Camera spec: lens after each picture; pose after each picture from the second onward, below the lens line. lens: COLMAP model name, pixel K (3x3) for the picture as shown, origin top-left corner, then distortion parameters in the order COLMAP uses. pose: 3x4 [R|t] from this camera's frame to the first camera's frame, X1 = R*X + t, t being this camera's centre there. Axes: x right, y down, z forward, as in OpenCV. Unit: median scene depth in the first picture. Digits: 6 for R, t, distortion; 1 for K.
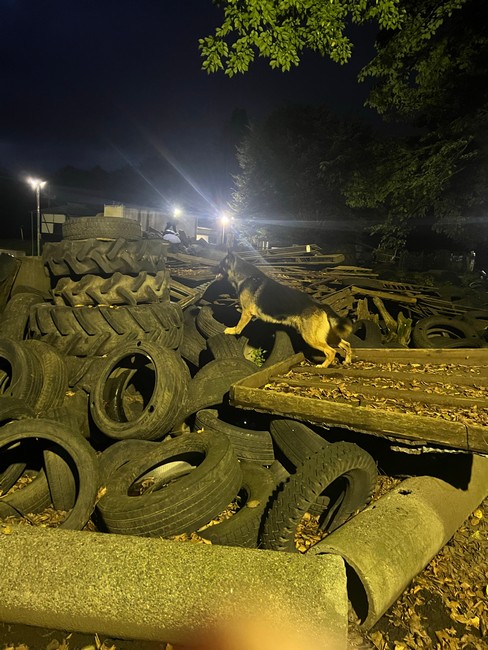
lens RADIAL K [[546.2, 0, 245.2], [0, 546.2, 321.5], [0, 0, 1]] dist [0.161617, -0.302430]
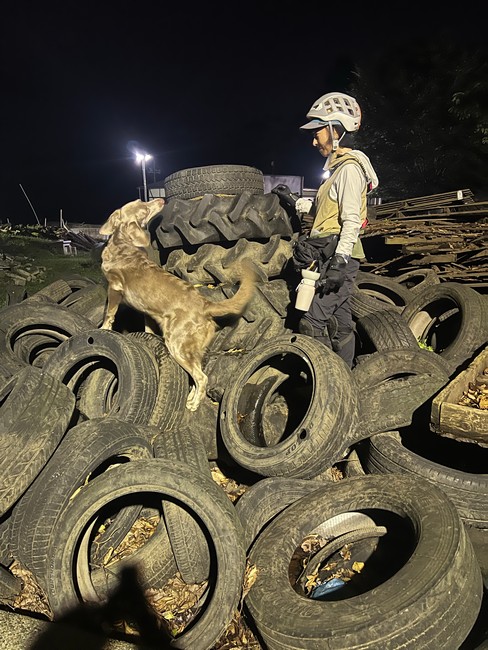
lens RADIAL K [[546.2, 0, 245.2], [0, 546.2, 321.5], [0, 0, 1]] dist [0.161617, -0.302430]
pose [[0.981188, -0.034729, -0.189907, -0.094226], [0.046375, 0.997284, 0.057225, -0.020131], [0.187404, -0.064955, 0.980133, 0.274669]]
